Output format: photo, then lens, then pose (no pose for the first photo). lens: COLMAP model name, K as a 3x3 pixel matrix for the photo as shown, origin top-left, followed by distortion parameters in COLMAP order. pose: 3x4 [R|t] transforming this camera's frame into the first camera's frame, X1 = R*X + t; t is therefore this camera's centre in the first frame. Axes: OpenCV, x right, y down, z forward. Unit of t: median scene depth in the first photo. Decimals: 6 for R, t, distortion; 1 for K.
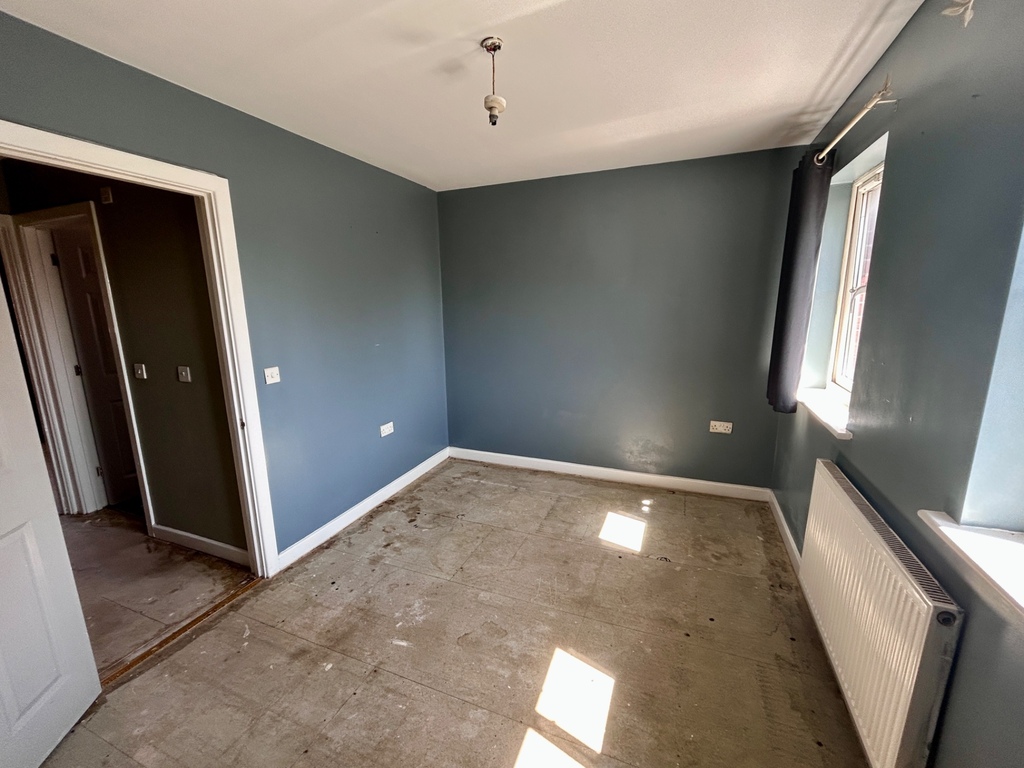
lens RADIAL K [[411.1, 0, 506.9], [0, 411.1, 383.0], [0, 0, 1]] dist [-0.002690, 0.001184]
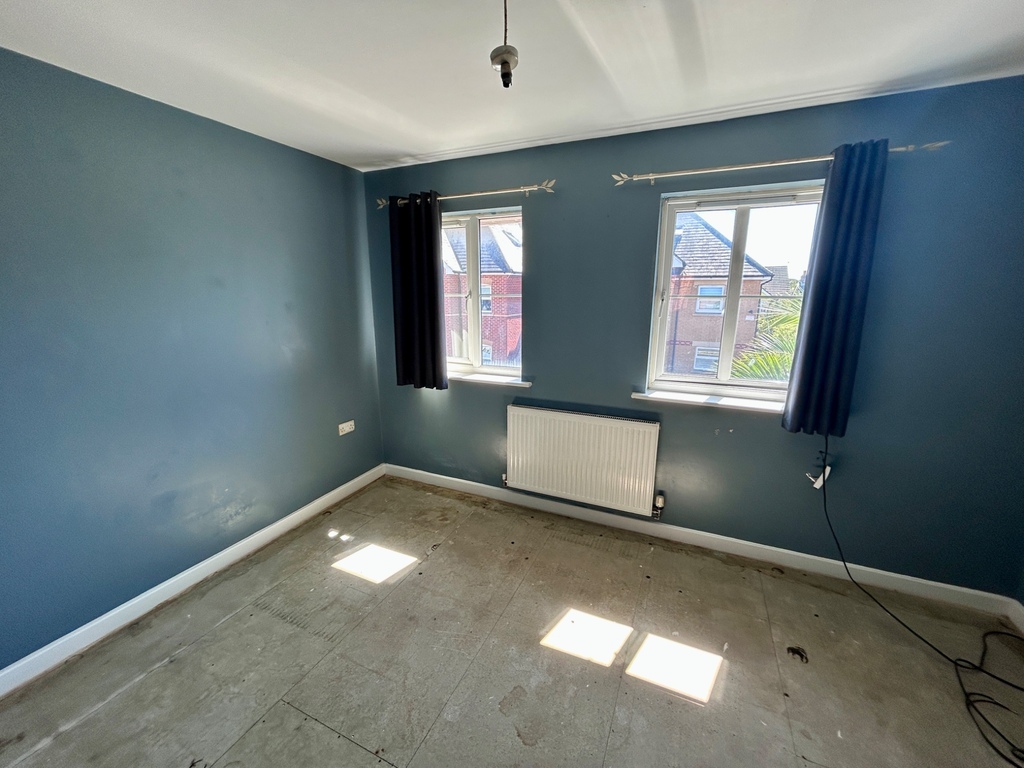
lens RADIAL K [[411.1, 0, 505.4], [0, 411.1, 383.6], [0, 0, 1]] dist [-0.002690, 0.001184]
pose [[0.065866, -0.210277, 0.975421, -0.553534], [0.206802, 0.959195, 0.192815, -0.145905], [-0.976163, 0.189019, 0.106664, 0.618804]]
